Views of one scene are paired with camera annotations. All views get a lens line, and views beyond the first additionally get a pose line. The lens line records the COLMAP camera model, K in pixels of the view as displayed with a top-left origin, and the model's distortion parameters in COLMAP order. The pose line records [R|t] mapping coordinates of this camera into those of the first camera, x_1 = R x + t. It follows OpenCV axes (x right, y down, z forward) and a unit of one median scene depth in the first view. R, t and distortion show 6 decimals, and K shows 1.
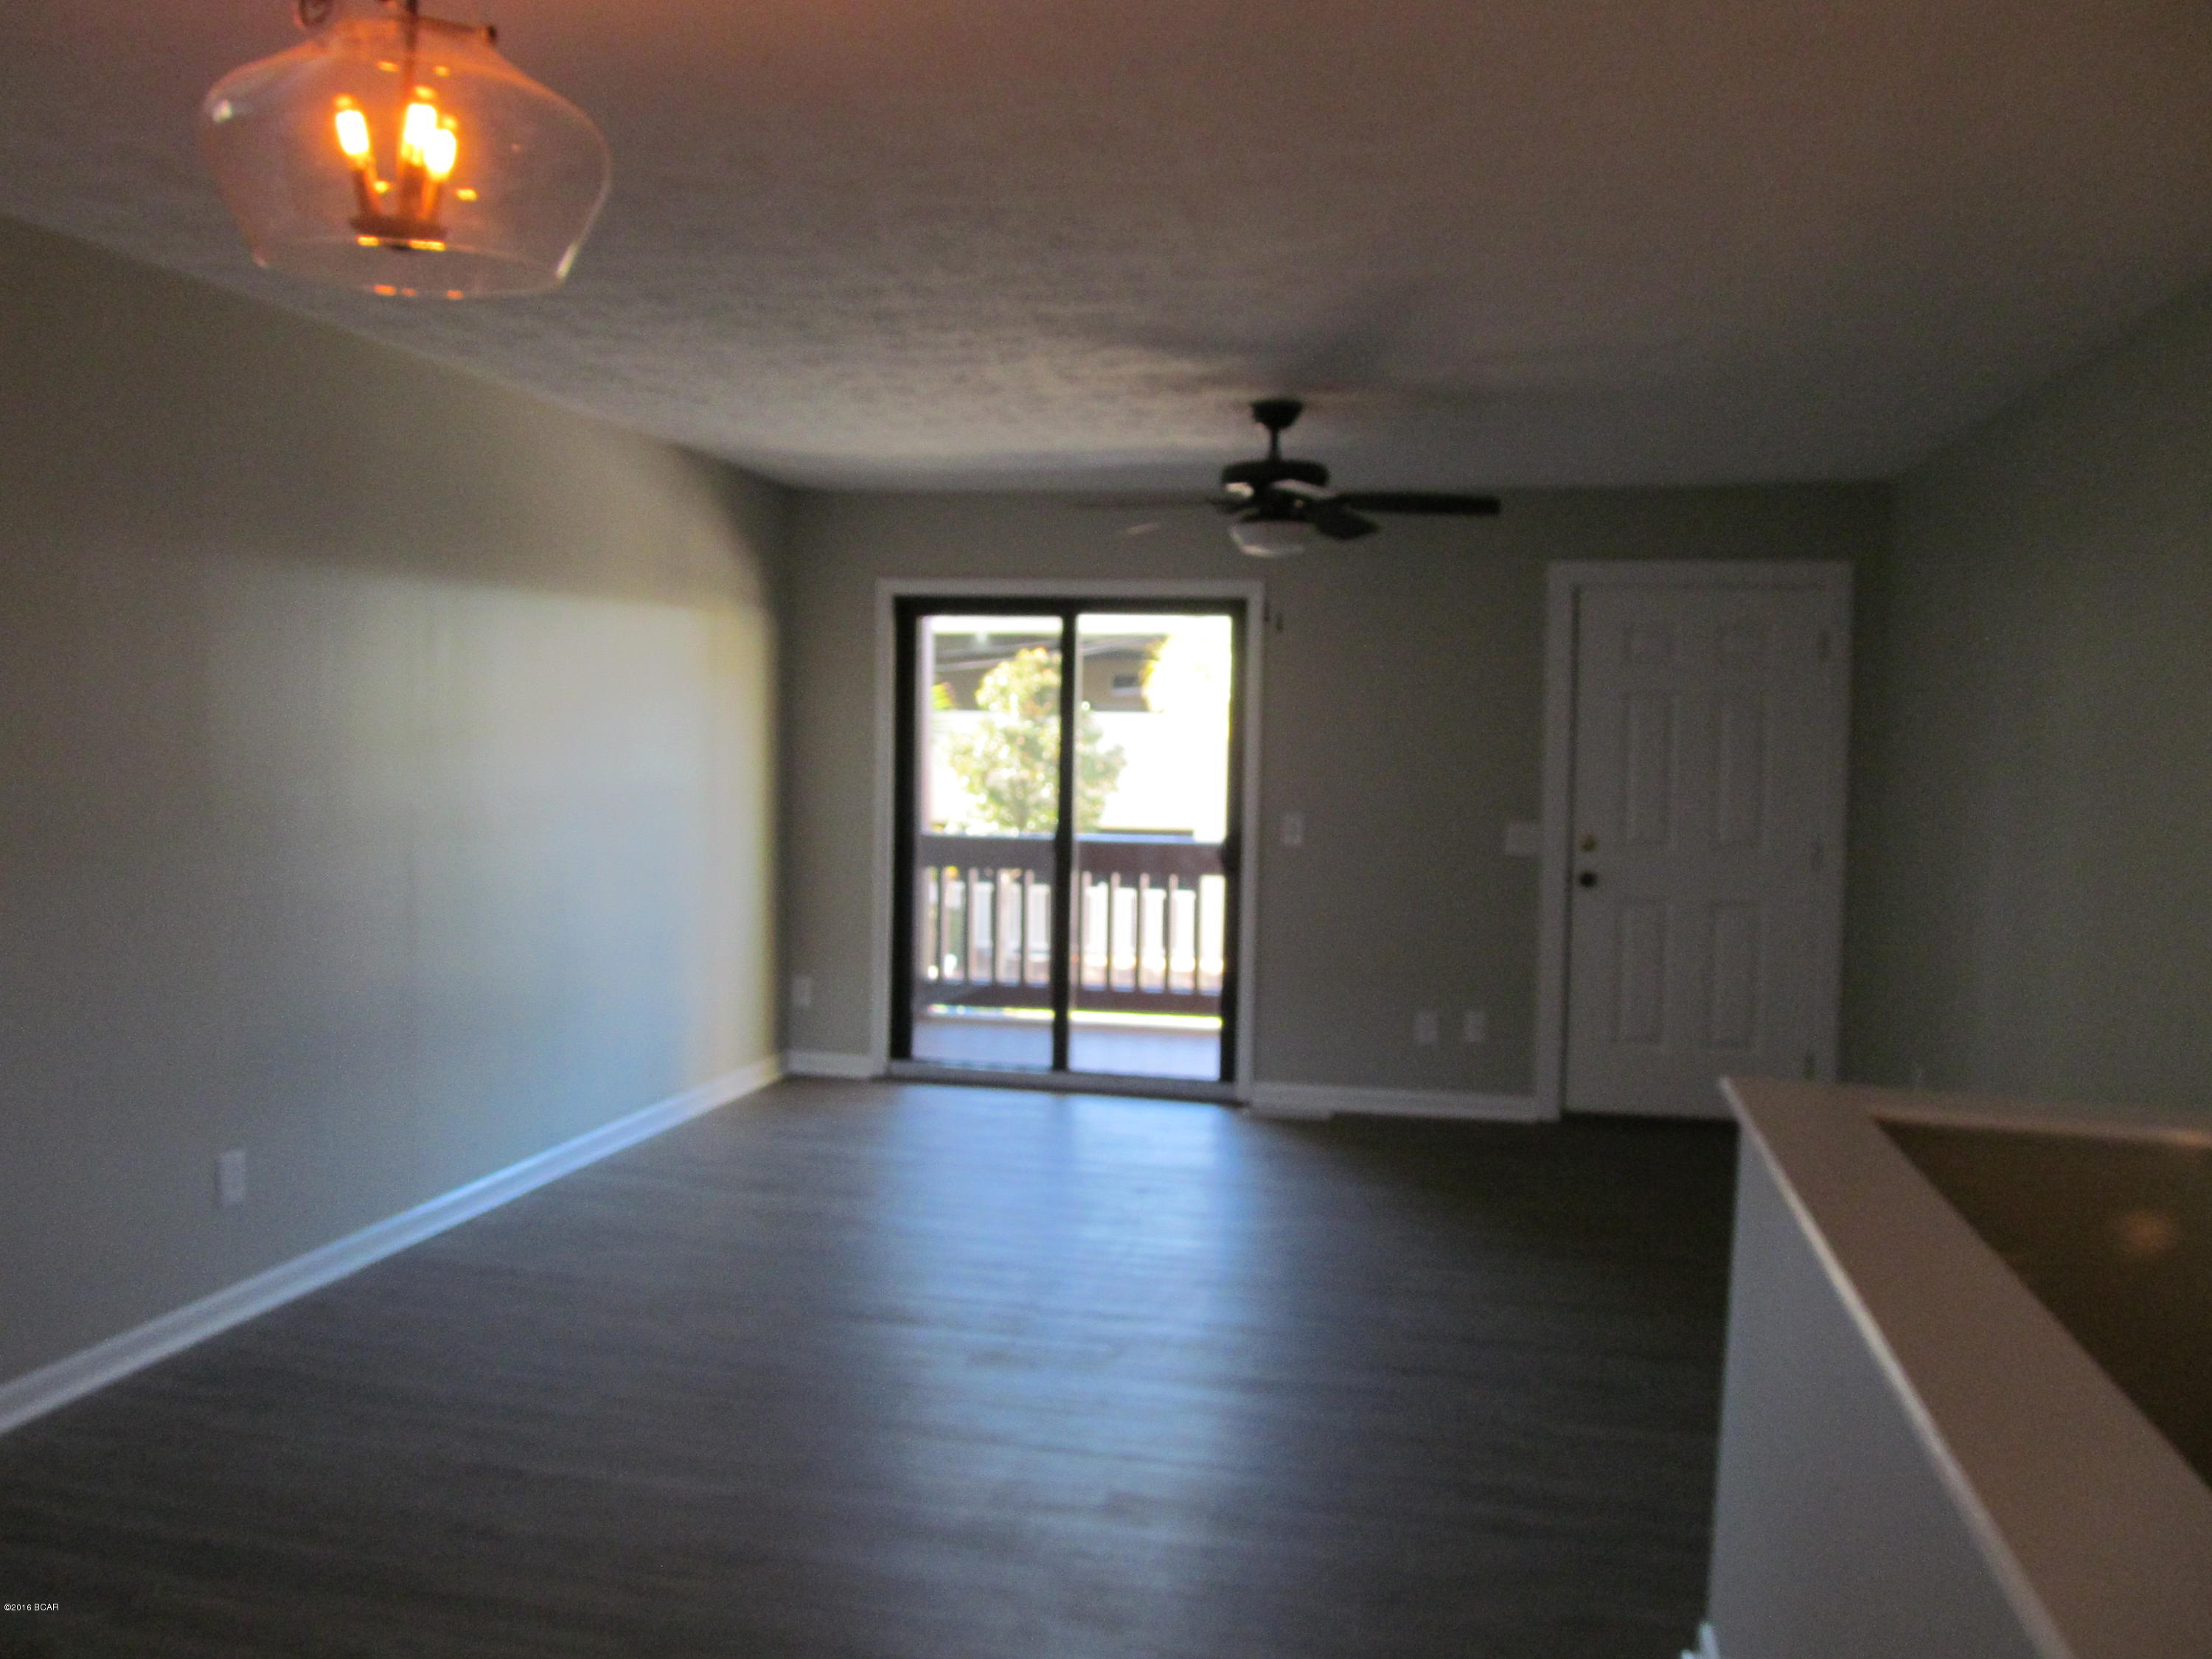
lens RADIAL K [[1812.7, 0, 1121.1], [0, 1812.7, 824.8], [0, 0, 1]] dist [-0.058665, 0.008283]
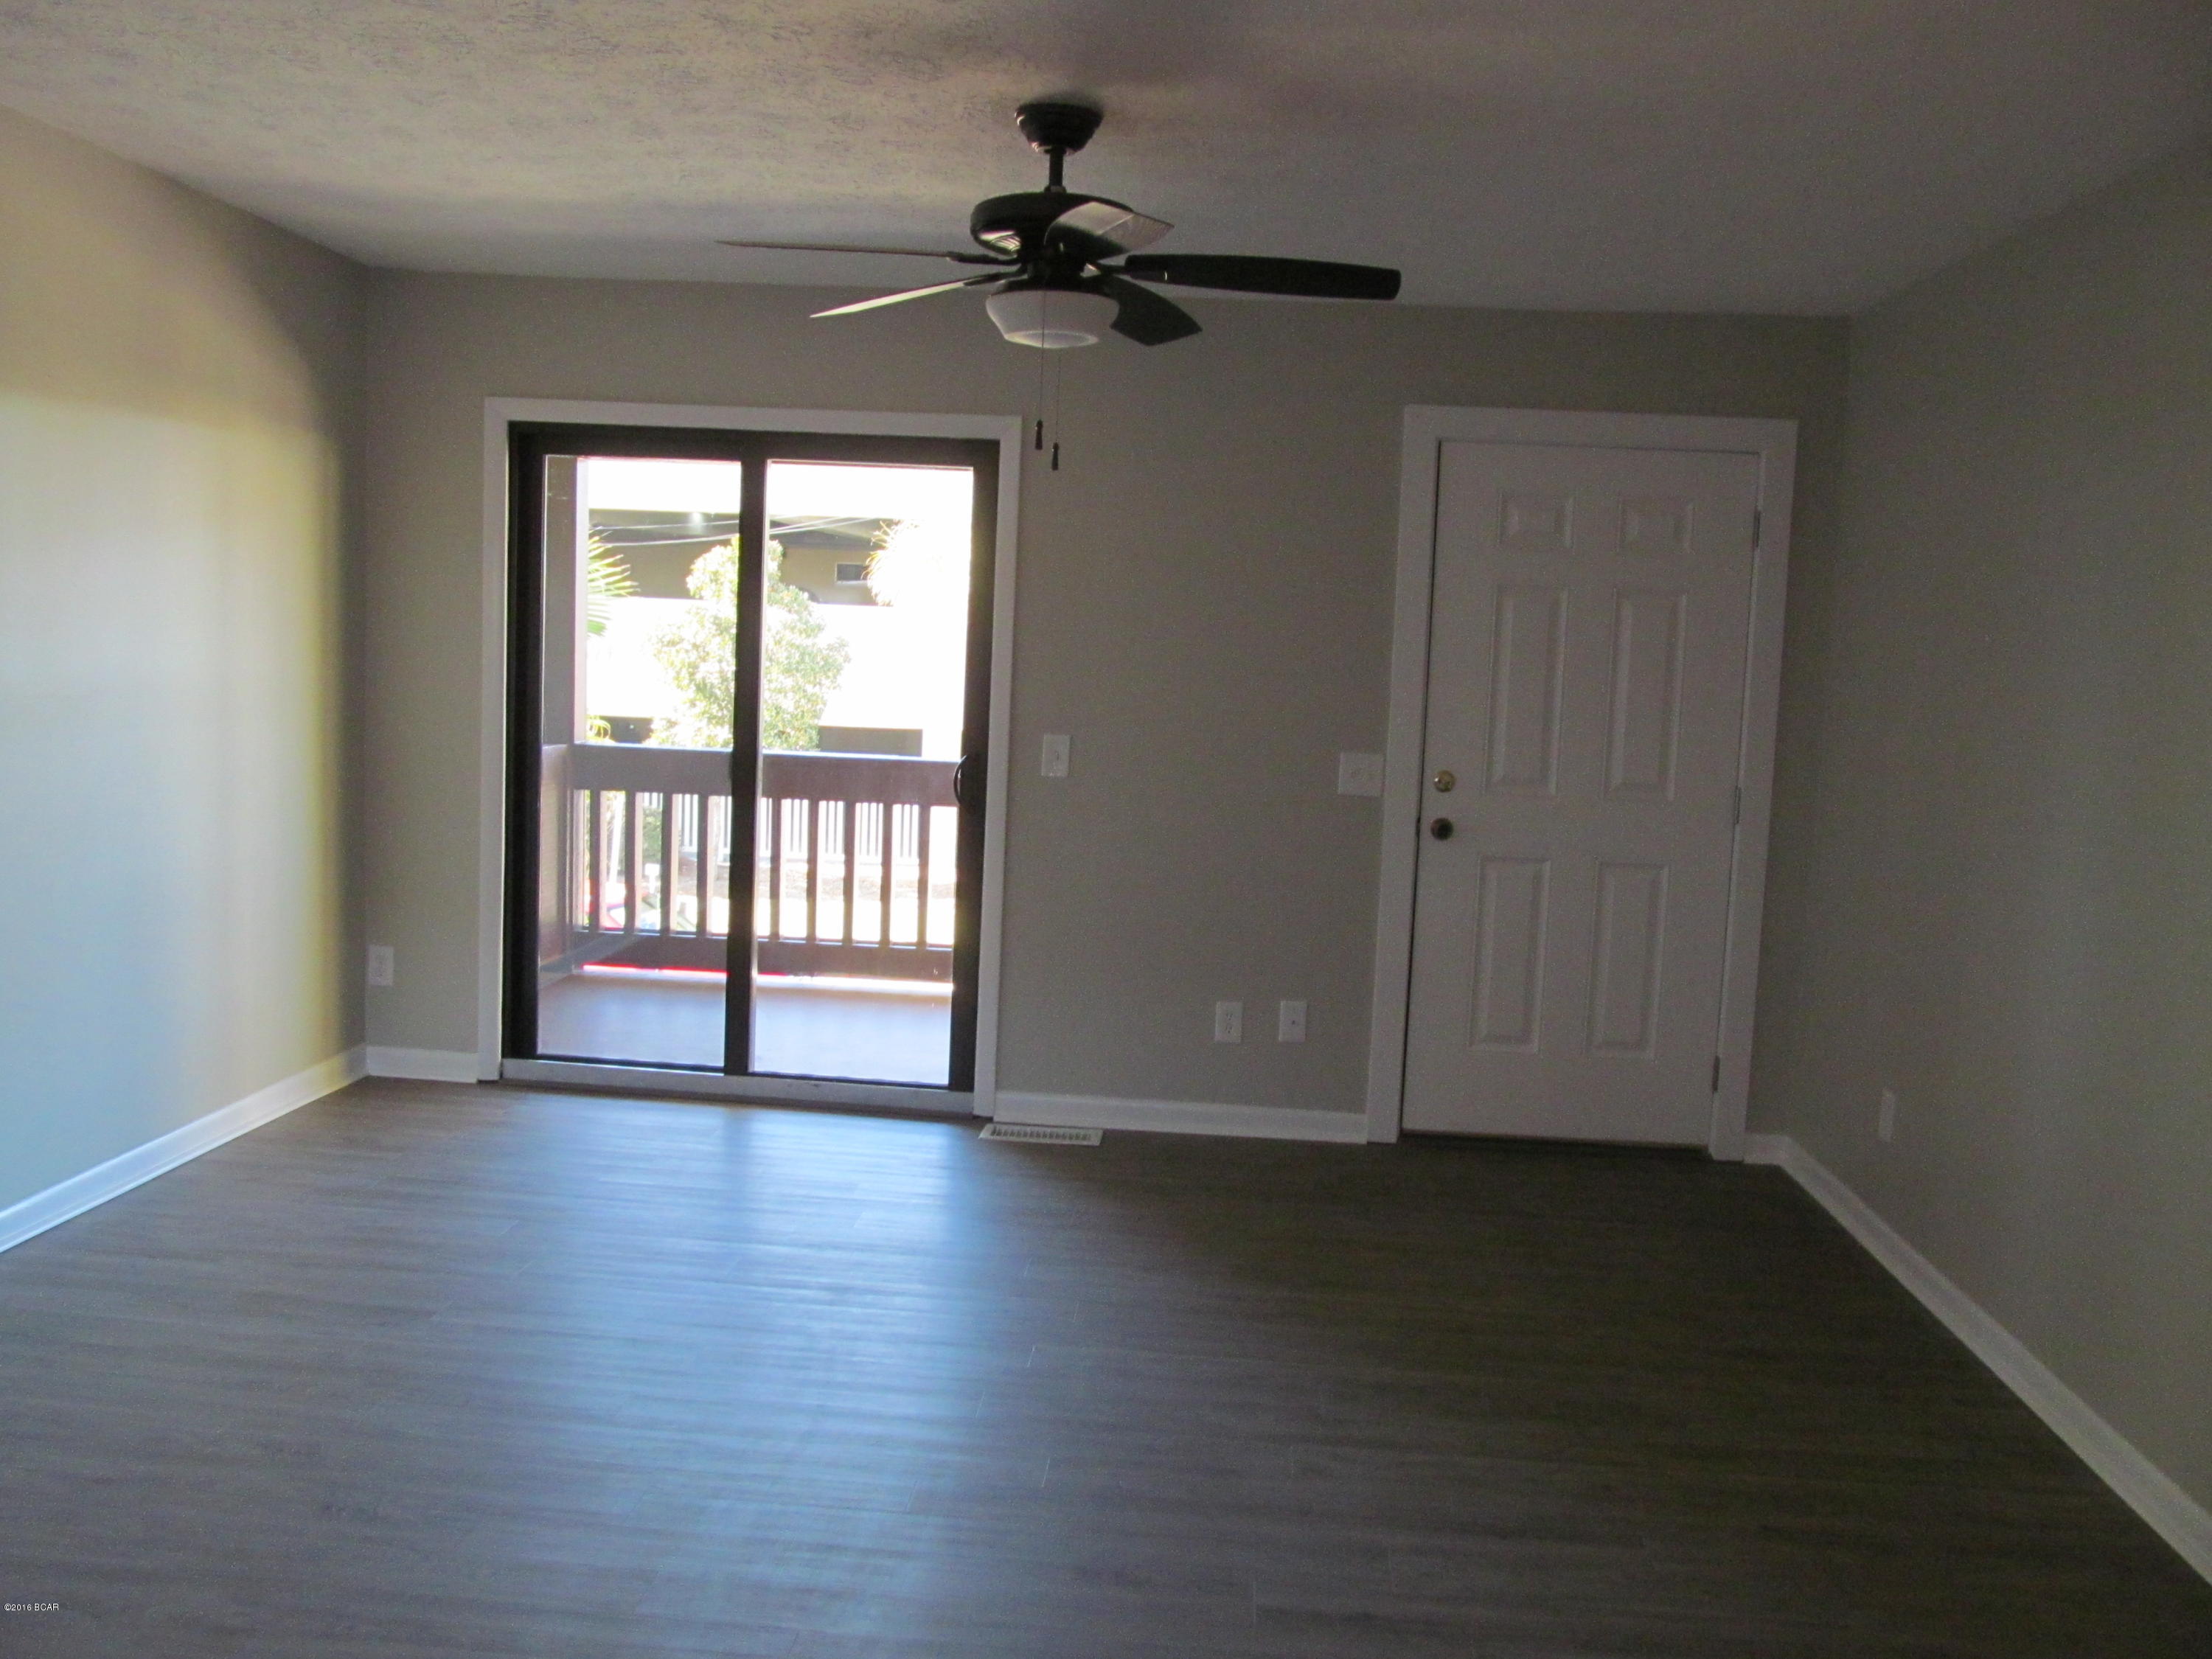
lens RADIAL K [[1812.7, 0, 1121.1], [0, 1812.7, 824.8], [0, 0, 1]] dist [-0.058665, 0.008283]
pose [[0.988560, 0.010343, 0.150474, 0.009995], [-0.018805, 0.998314, 0.054918, -0.010379], [-0.149652, -0.057120, 0.987087, 0.258057]]
